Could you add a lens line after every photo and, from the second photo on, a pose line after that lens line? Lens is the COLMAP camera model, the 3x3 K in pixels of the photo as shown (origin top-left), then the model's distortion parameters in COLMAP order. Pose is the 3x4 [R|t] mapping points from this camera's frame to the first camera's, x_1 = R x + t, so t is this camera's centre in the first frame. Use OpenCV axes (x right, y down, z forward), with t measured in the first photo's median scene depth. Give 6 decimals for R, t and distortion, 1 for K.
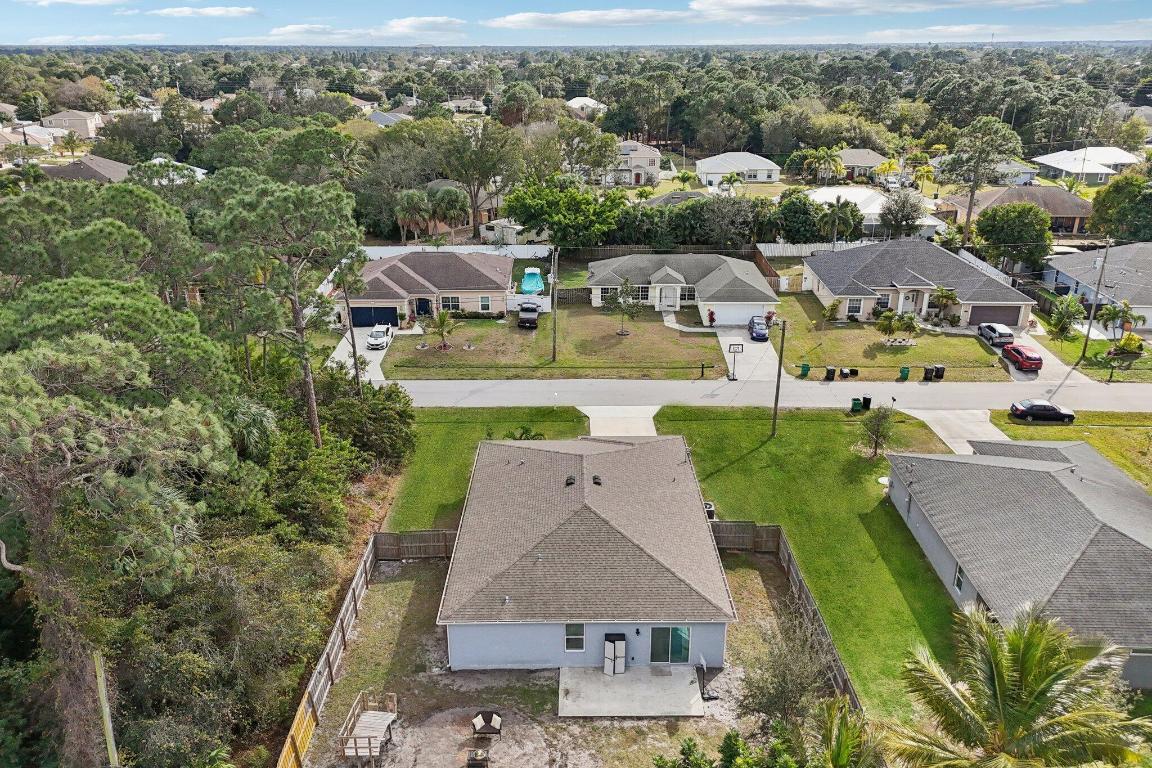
lens RADIAL K [[872.1, 0, 586.1], [0, 872.1, 386.1], [0, 0, 1]] dist [0.083410, -0.101003]
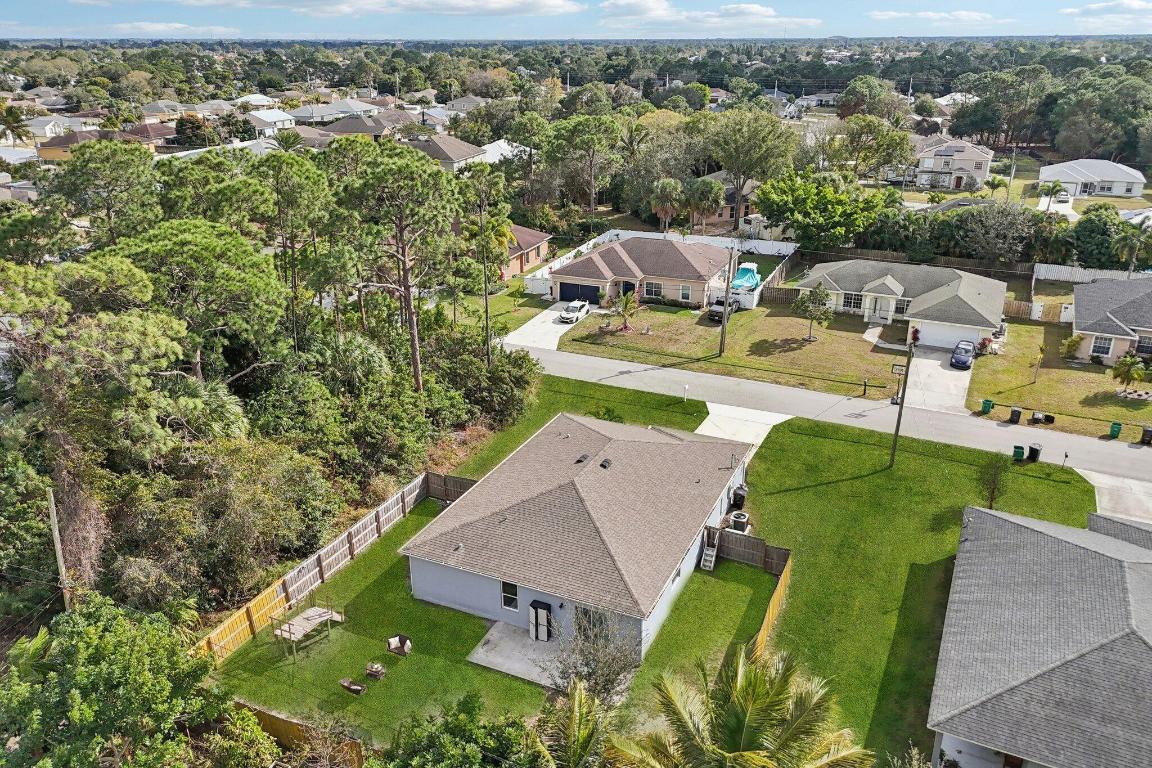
lens RADIAL K [[872.1, 0, 586.1], [0, 872.1, 386.1], [0, 0, 1]] dist [0.083410, -0.101003]
pose [[0.903631, 0.157625, -0.398252, 0.207912], [-0.154624, 0.987168, 0.039873, -0.010524], [0.399427, 0.025549, 0.916409, 0.024087]]
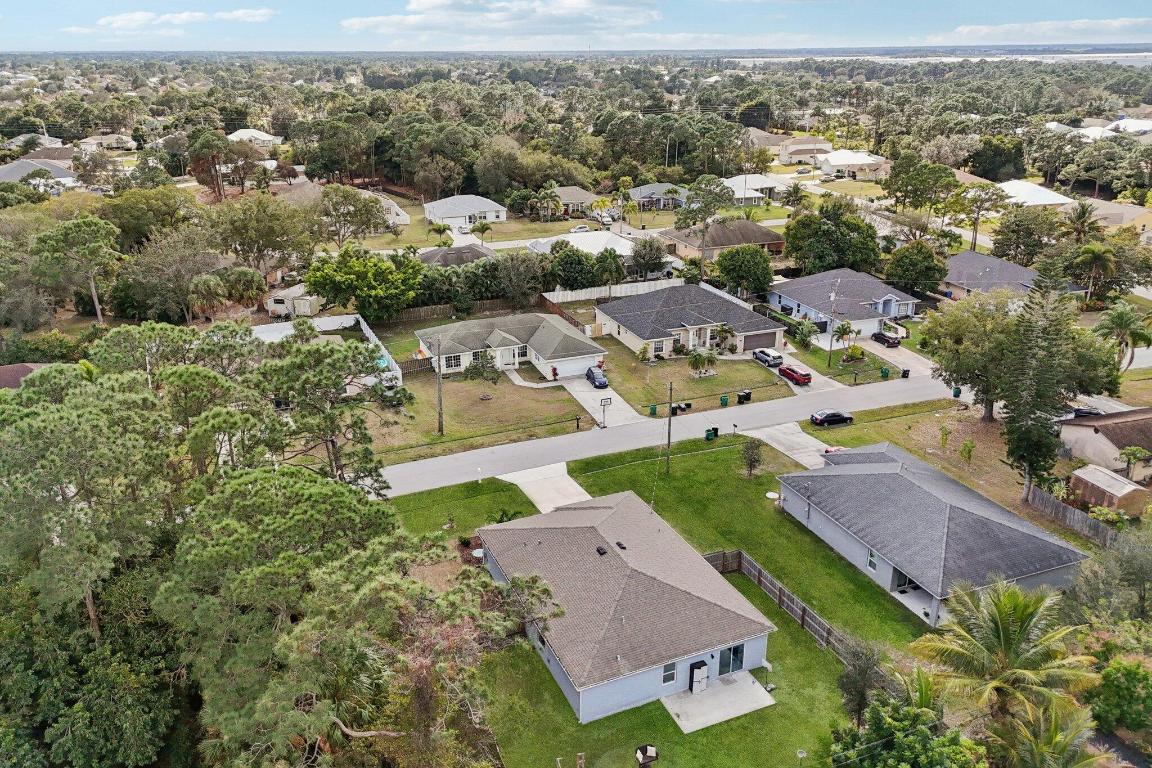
lens RADIAL K [[872.1, 0, 586.1], [0, 872.1, 386.1], [0, 0, 1]] dist [0.083410, -0.101003]
pose [[0.915847, -0.145041, 0.374416, -0.251790], [0.145983, 0.988945, 0.026013, -0.084781], [-0.374050, 0.030835, 0.926896, -0.079670]]
